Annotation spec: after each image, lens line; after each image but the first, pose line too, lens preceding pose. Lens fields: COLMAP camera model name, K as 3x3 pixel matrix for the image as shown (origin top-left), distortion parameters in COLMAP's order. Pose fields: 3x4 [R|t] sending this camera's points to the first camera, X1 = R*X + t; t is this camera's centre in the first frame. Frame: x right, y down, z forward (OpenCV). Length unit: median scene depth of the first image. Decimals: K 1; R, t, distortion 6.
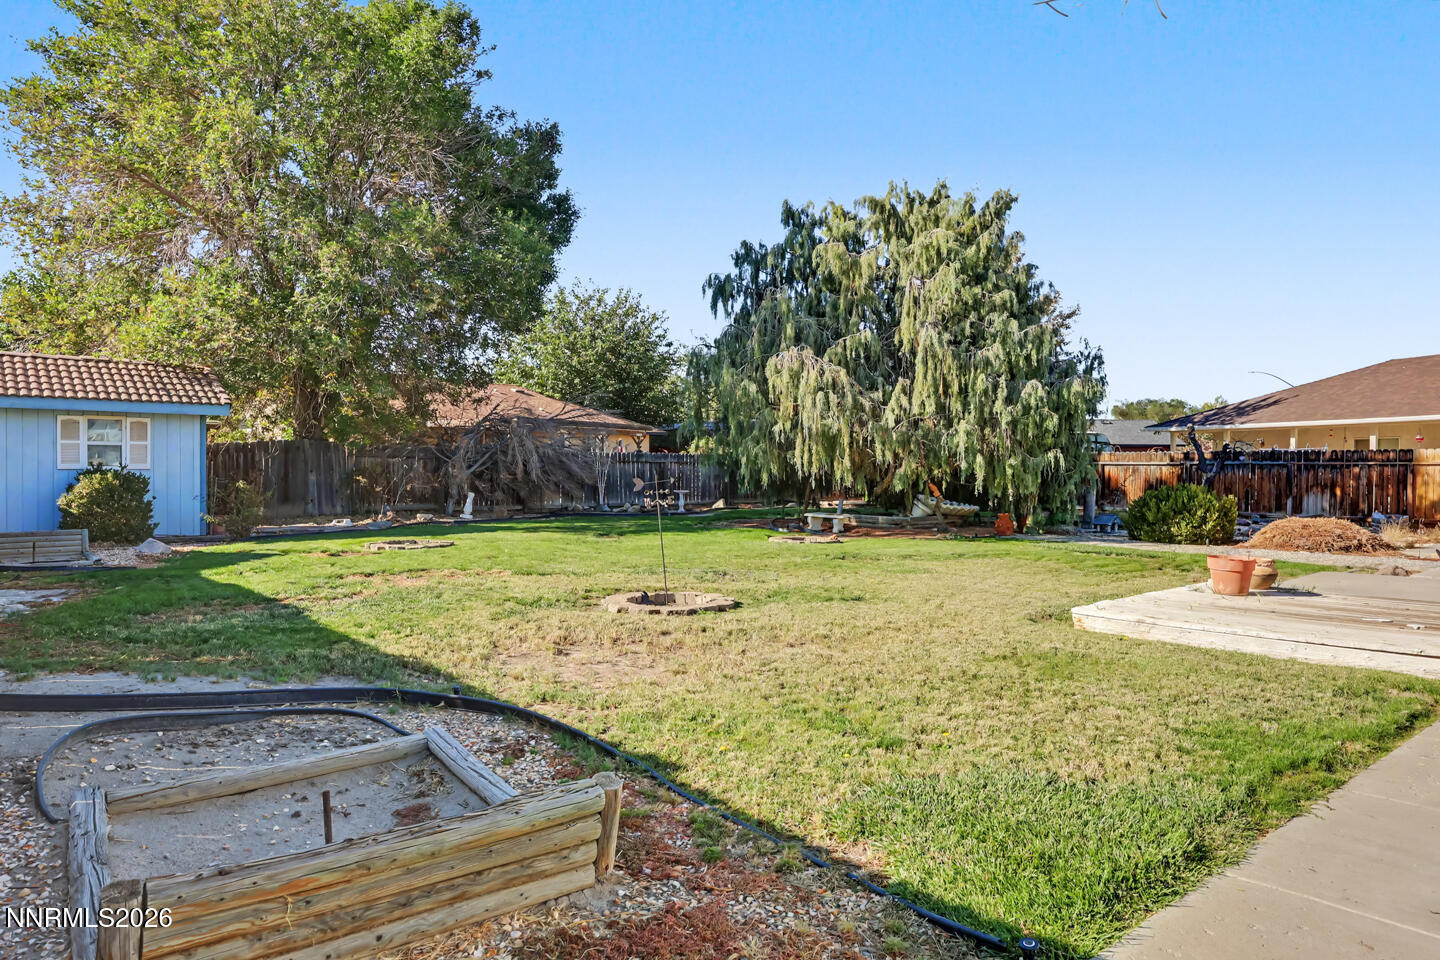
lens RADIAL K [[925.7, 0, 722.9], [0, 925.7, 469.1], [0, 0, 1]] dist [0.002710, 0.000834]
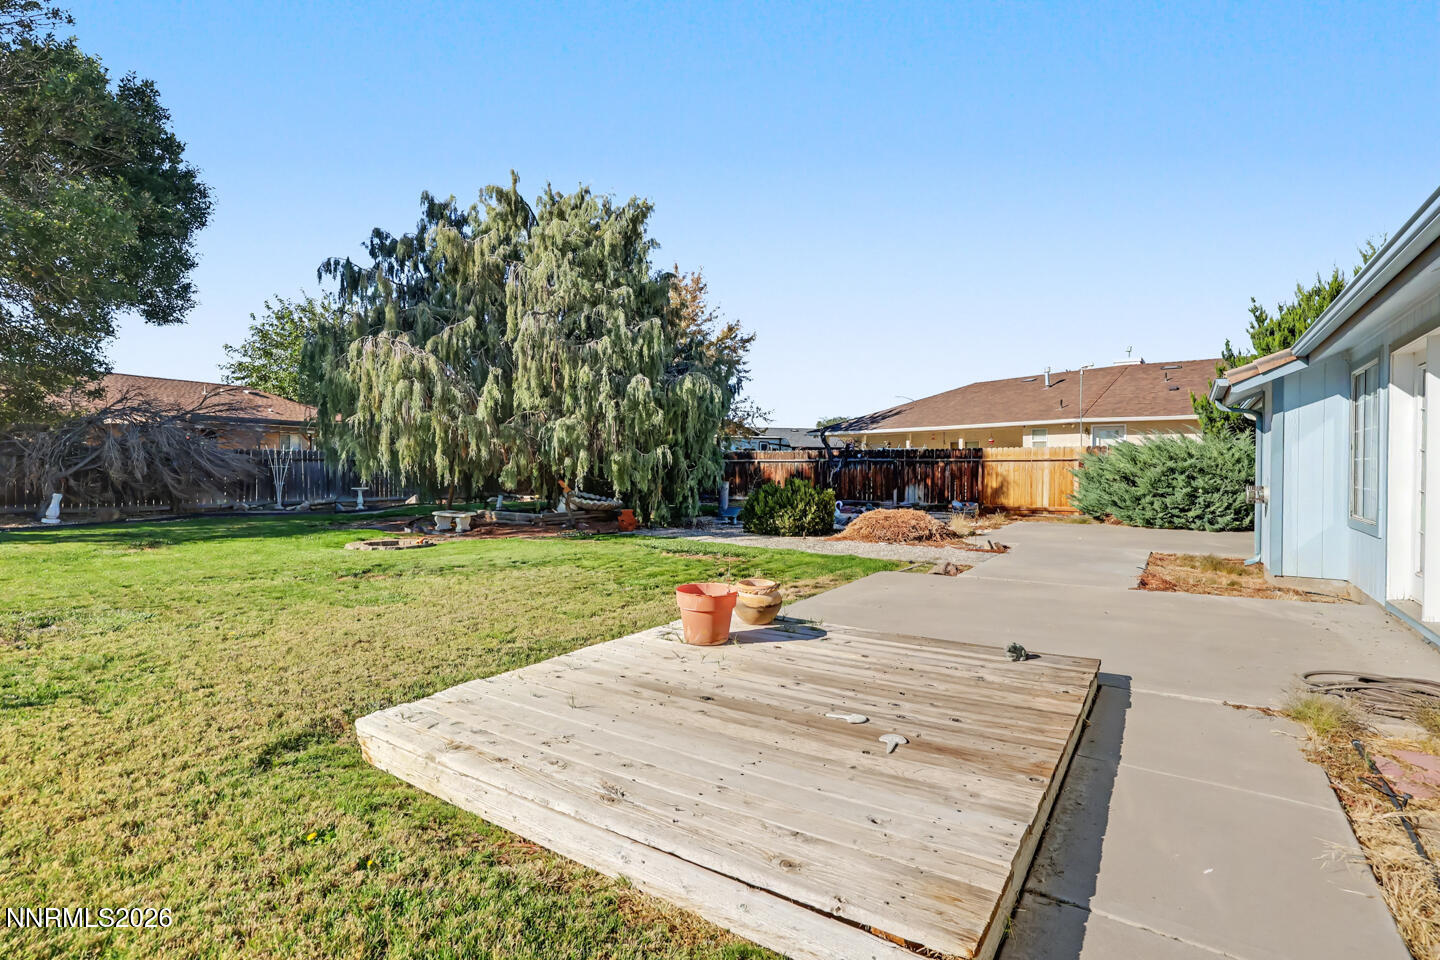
lens RADIAL K [[693.6, 0, 719.0], [0, 693.6, 473.2], [0, 0, 1]] dist [-0.001254, -0.000032]
pose [[0.967373, -0.006045, 0.253286, 0.207511], [0.003490, 0.999938, 0.010538, 0.001050], [-0.253334, -0.009310, 0.967334, 0.239648]]
